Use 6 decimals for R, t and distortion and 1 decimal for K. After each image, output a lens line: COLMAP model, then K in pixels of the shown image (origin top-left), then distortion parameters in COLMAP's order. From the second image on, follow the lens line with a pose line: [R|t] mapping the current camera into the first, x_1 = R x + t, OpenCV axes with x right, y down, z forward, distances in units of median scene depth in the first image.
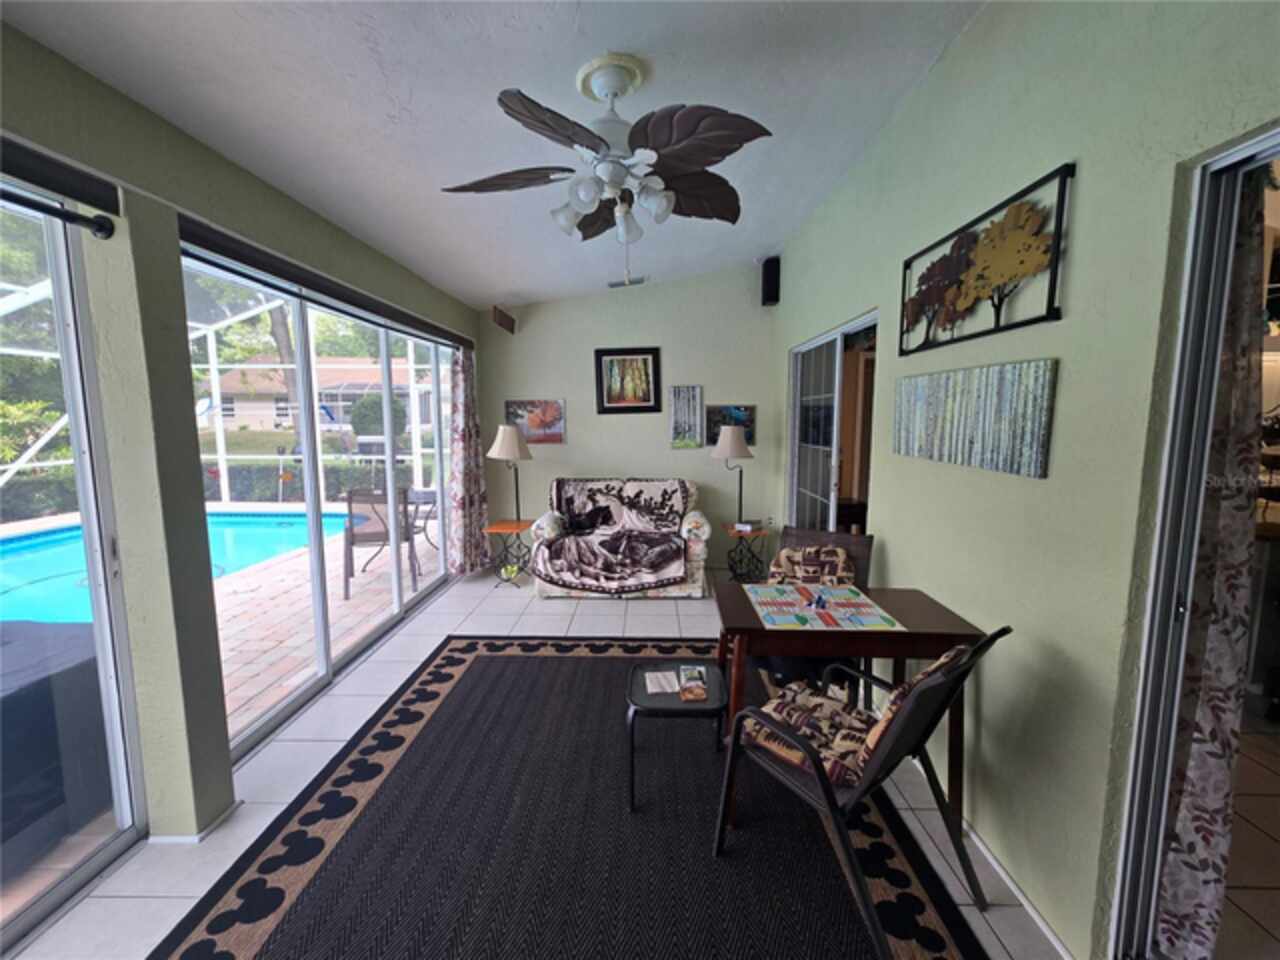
lens RADIAL K [[524.7, 0, 640.0], [0, 524.7, 480.0], [0, 0, 1]] dist [0.000185, -0.000053]
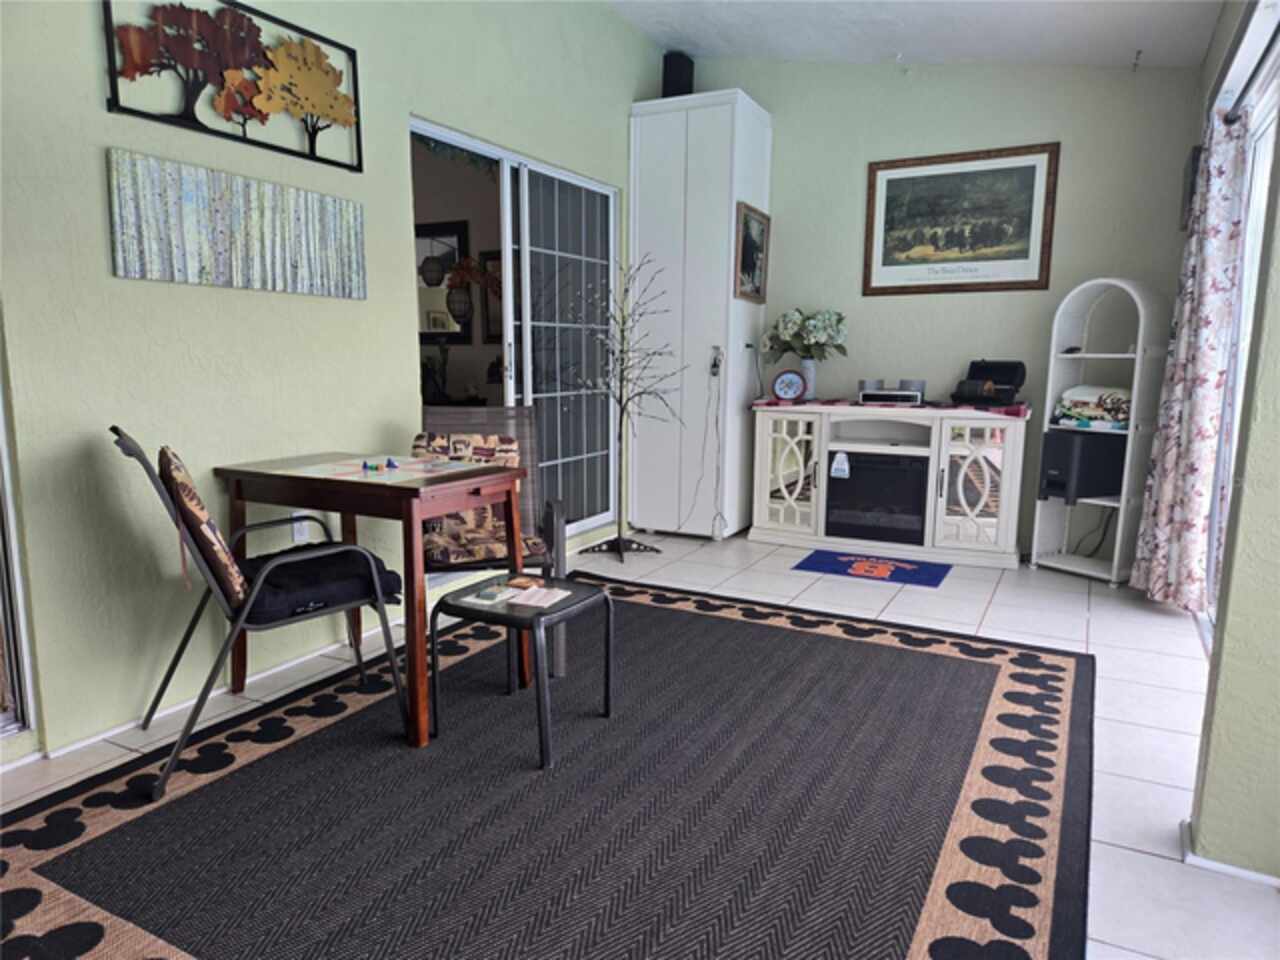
lens RADIAL K [[863.4, 0, 640.0], [0, 863.4, 480.0], [0, 0, 1]] dist [0.063529, -0.041212]
pose [[-0.895311, -0.079113, 0.438361, -0.700861], [0.041203, 0.965174, 0.258342, -0.086148], [-0.443533, 0.249358, -0.860871, 2.301922]]
